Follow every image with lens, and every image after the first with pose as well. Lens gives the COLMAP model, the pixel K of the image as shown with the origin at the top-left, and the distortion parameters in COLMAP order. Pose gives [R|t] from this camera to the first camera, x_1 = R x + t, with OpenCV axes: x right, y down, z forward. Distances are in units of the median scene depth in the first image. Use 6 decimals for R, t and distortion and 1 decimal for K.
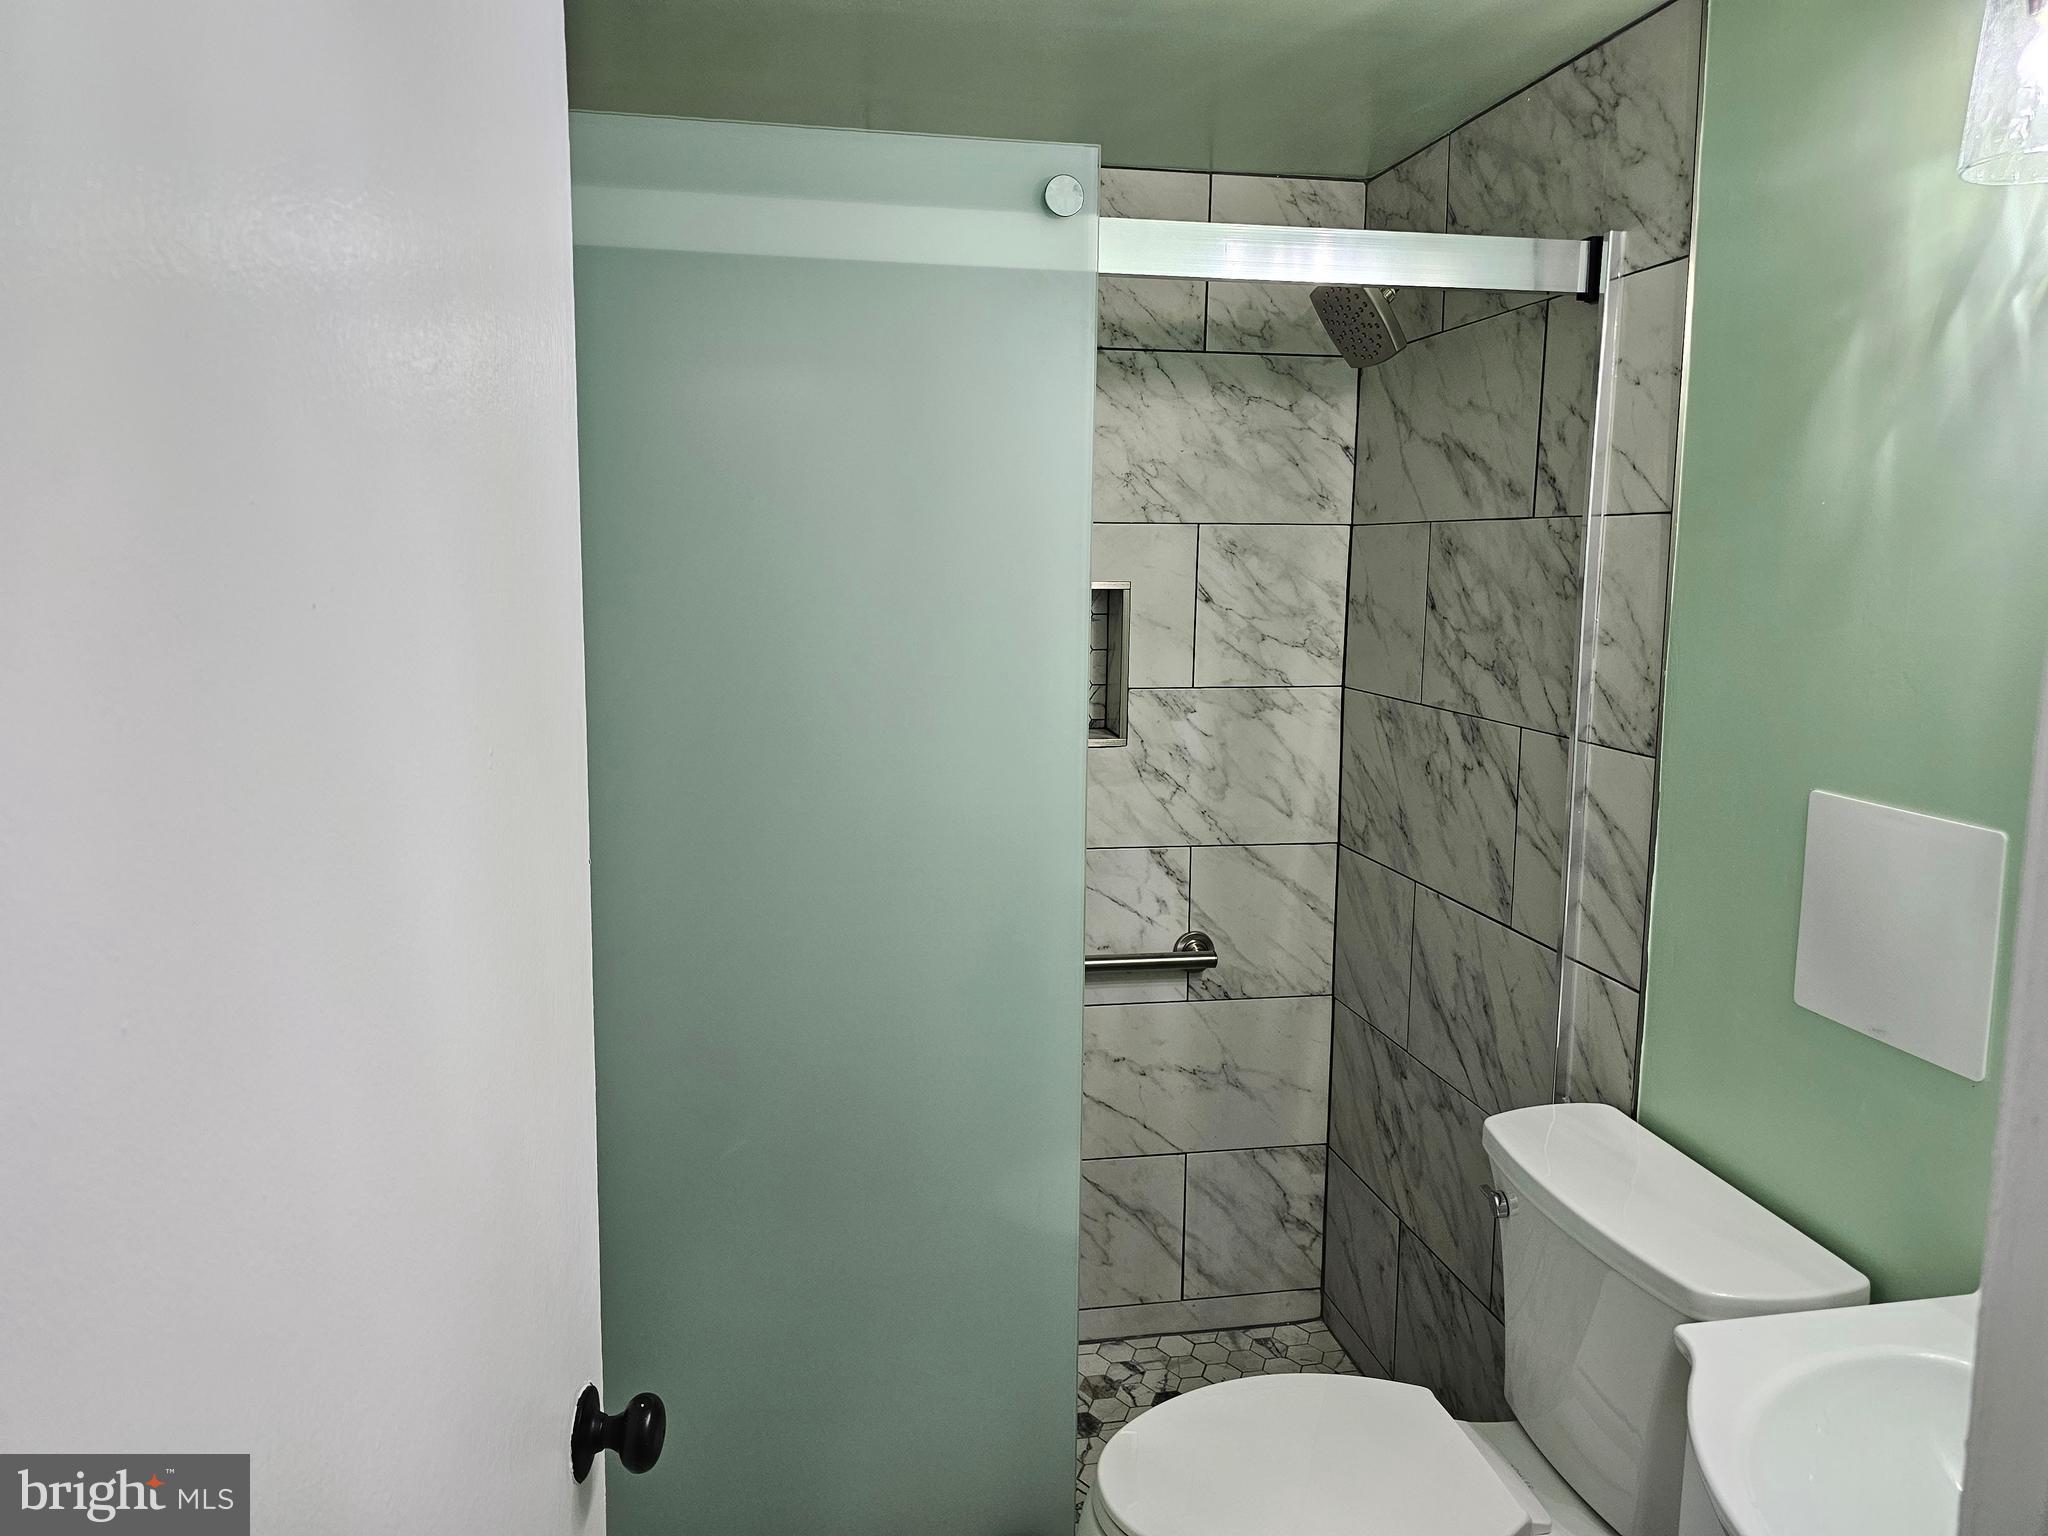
lens RADIAL K [[1522.3, 0, 1024.0], [0, 1522.3, 768.0], [0, 0, 1]] dist [0.116975, -0.213850]
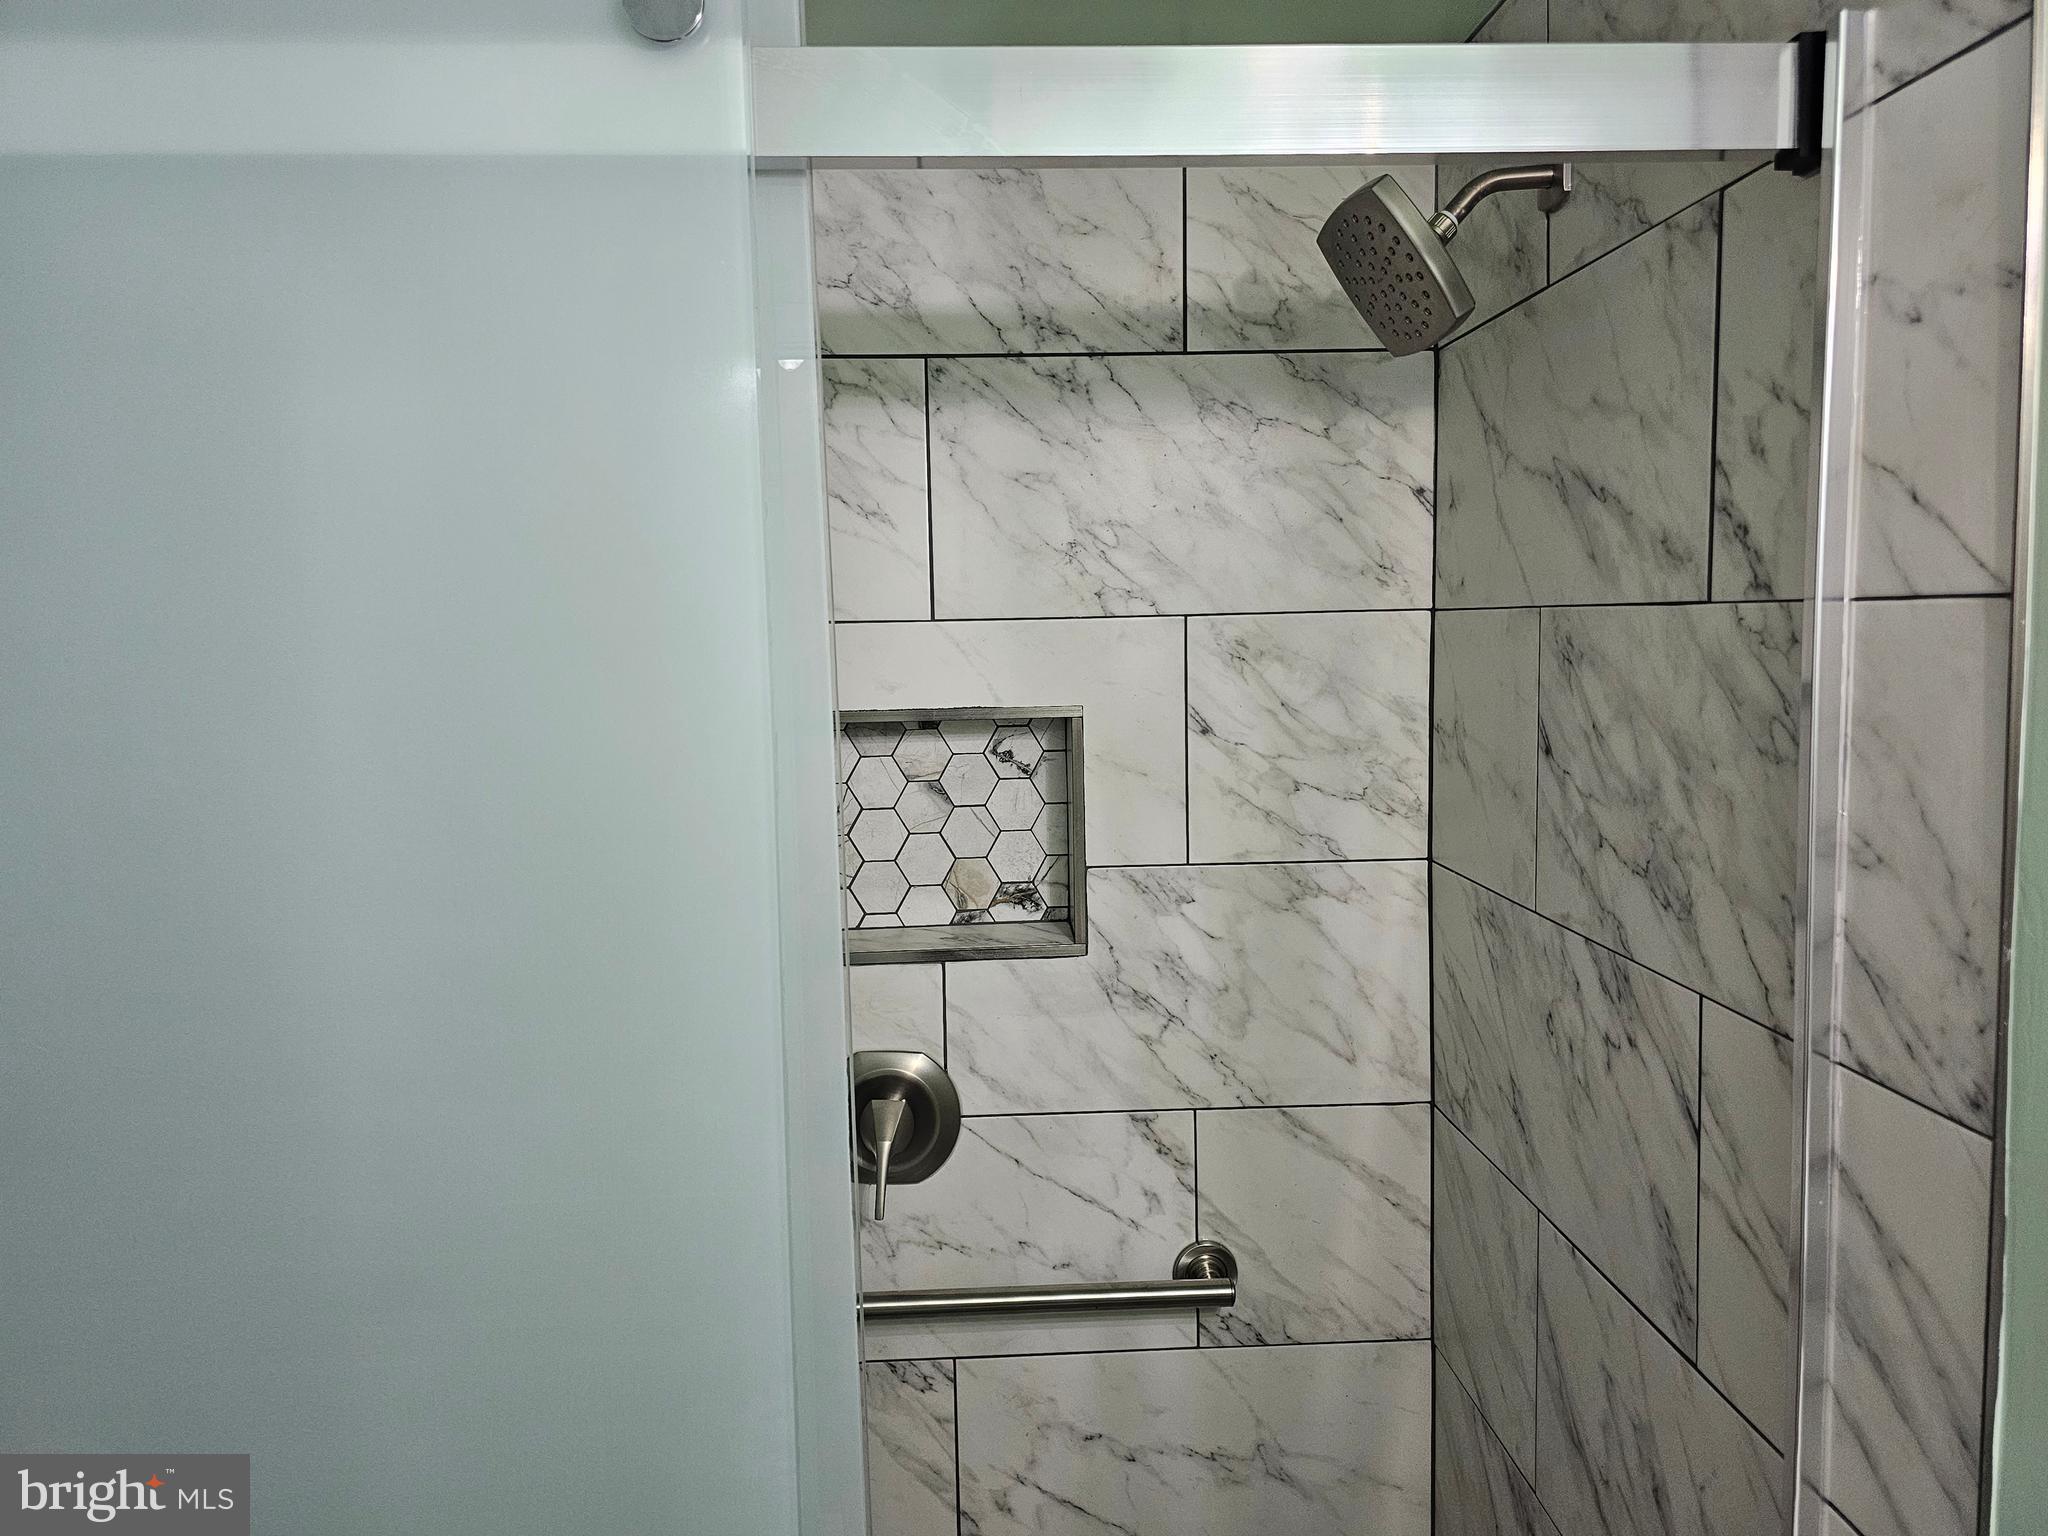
lens RADIAL K [[1509.6, 0, 1024.0], [0, 1509.6, 768.0], [0, 0, 1]] dist [0.053515, -0.056848]
pose [[0.989377, -0.017750, -0.144282, 0.140020], [0.011605, 0.998994, -0.043318, -0.069562], [0.144906, 0.041183, 0.988588, 0.366832]]
